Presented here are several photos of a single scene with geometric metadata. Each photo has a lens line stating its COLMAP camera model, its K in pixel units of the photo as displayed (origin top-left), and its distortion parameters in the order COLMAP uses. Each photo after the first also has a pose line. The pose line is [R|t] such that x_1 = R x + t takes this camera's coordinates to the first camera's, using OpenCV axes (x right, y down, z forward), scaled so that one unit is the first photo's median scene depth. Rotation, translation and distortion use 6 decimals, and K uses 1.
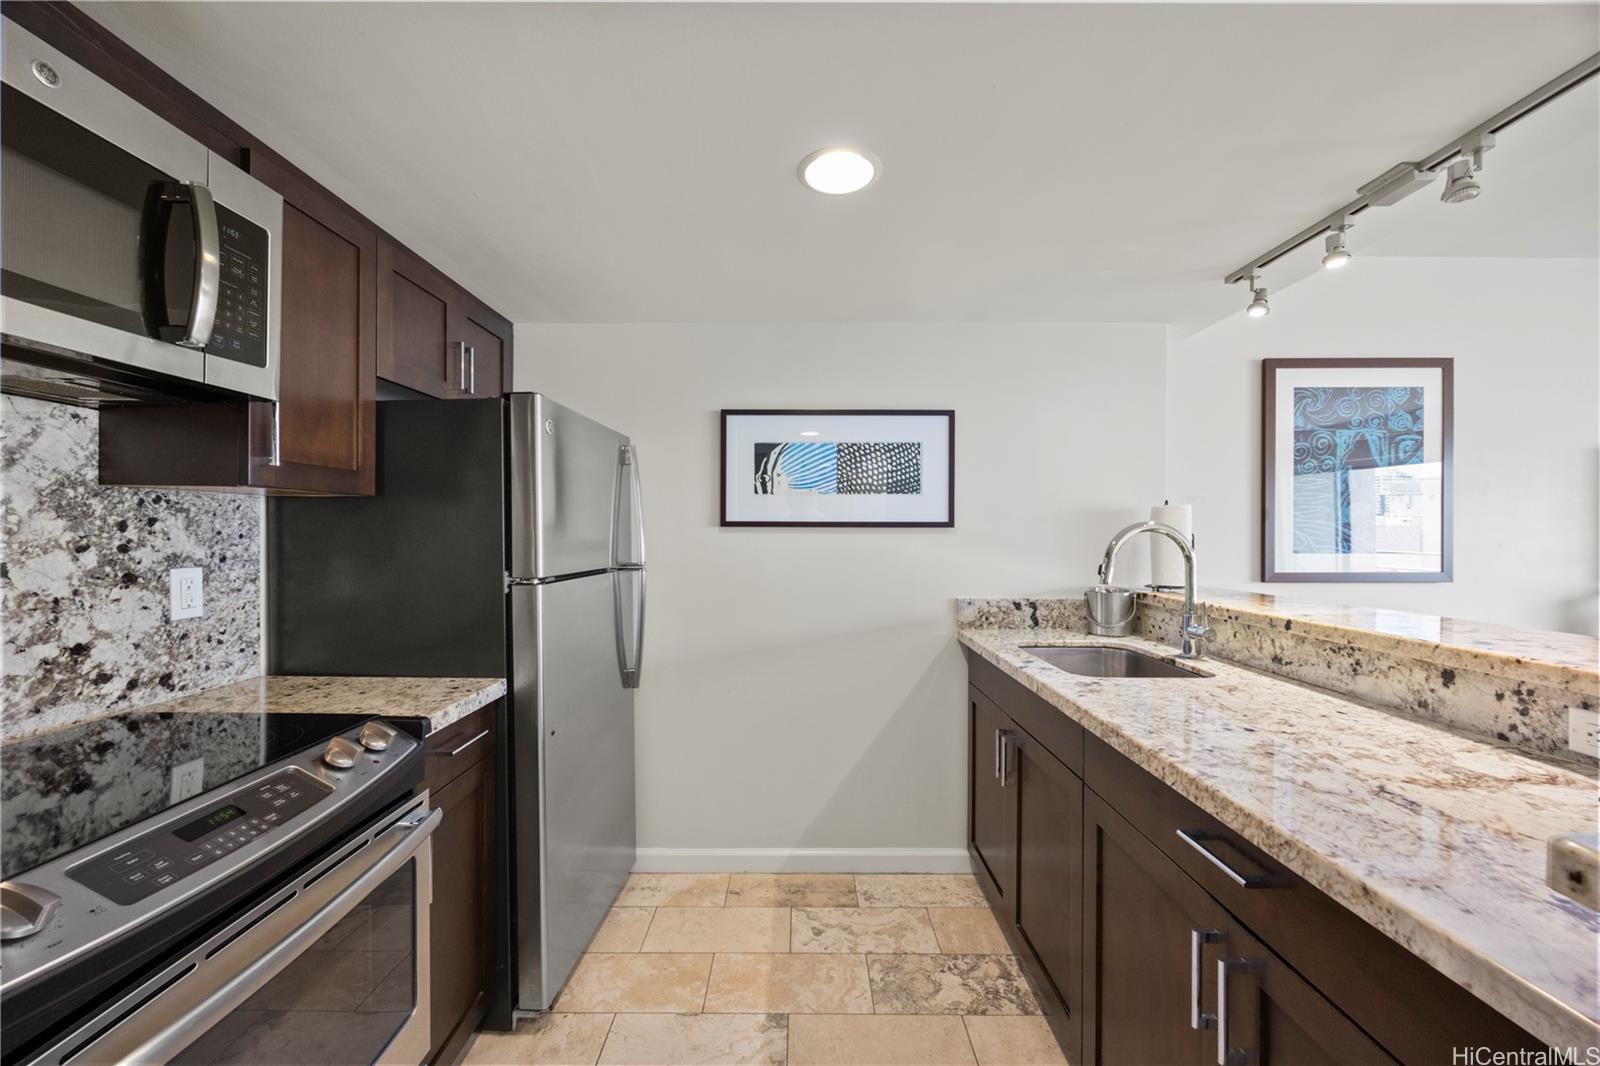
lens RADIAL K [[611.7, 0, 798.3], [0, 611.7, 531.5], [0, 0, 1]] dist [0.000145, -0.000340]
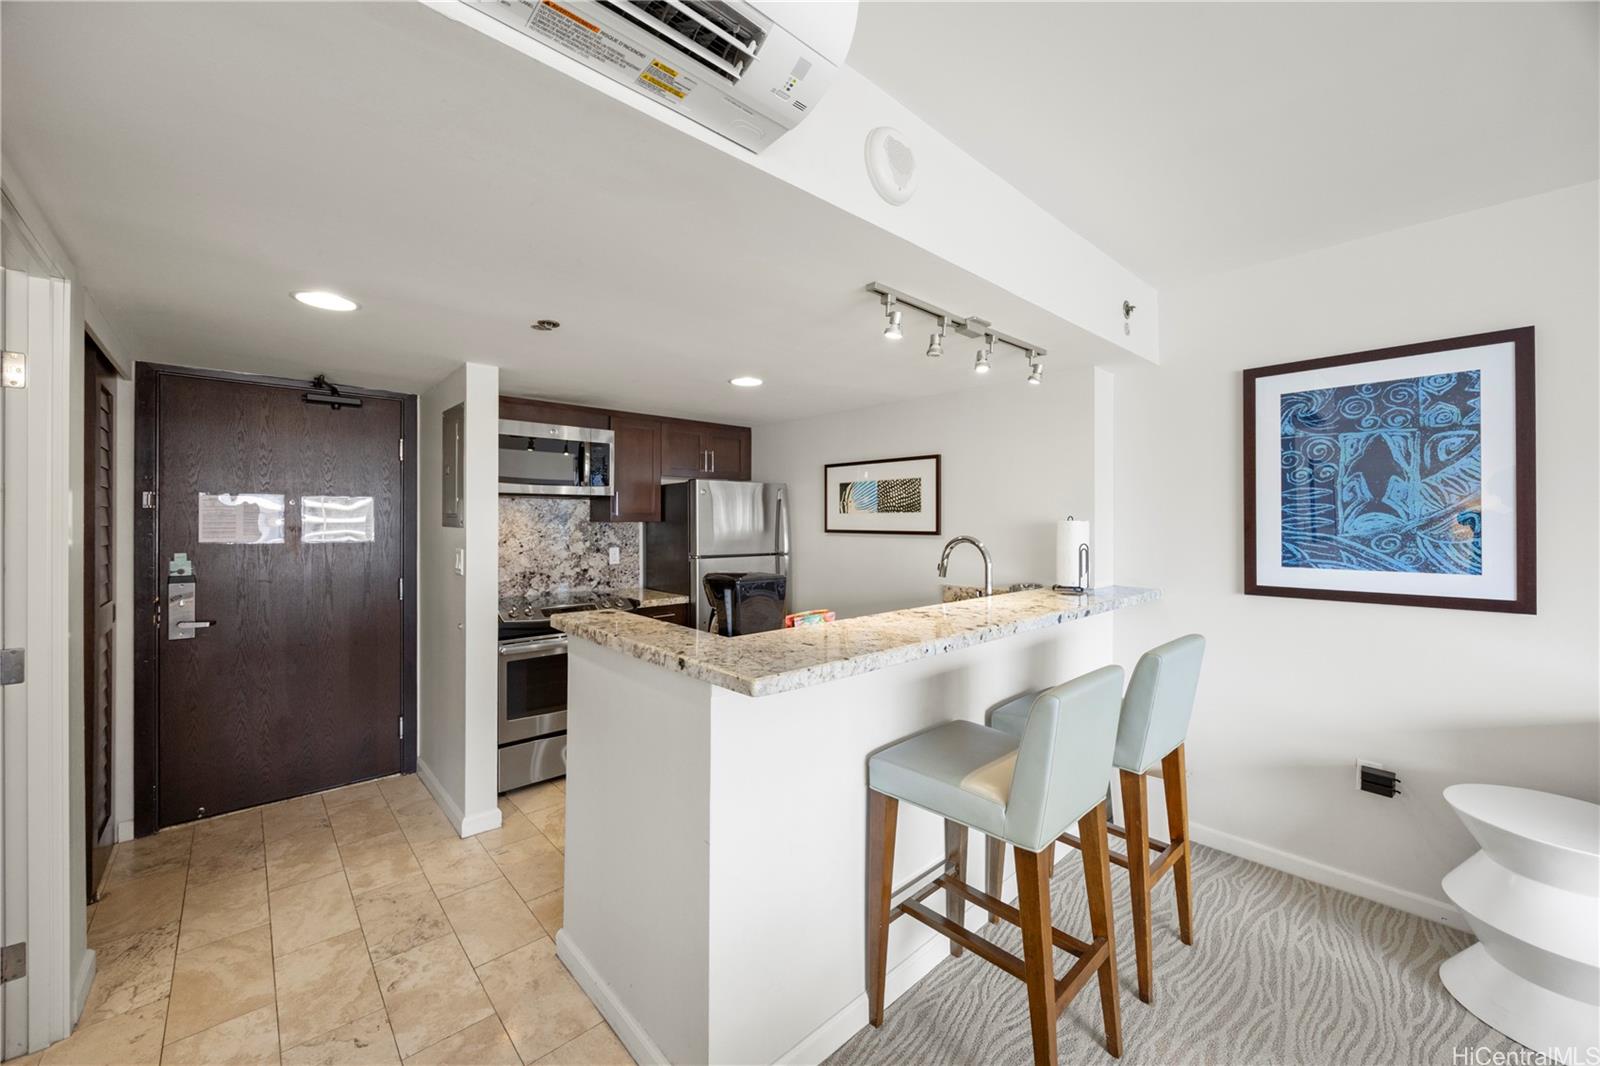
lens RADIAL K [[611.7, 0, 789.0], [0, 611.7, 524.3], [0, 0, 1]] dist [0.000145, -0.000340]
pose [[0.677196, 0.002200, -0.735799, 1.079169], [0.002258, 0.999985, 0.005068, -0.040474], [0.735799, -0.005094, 0.677181, -0.242816]]
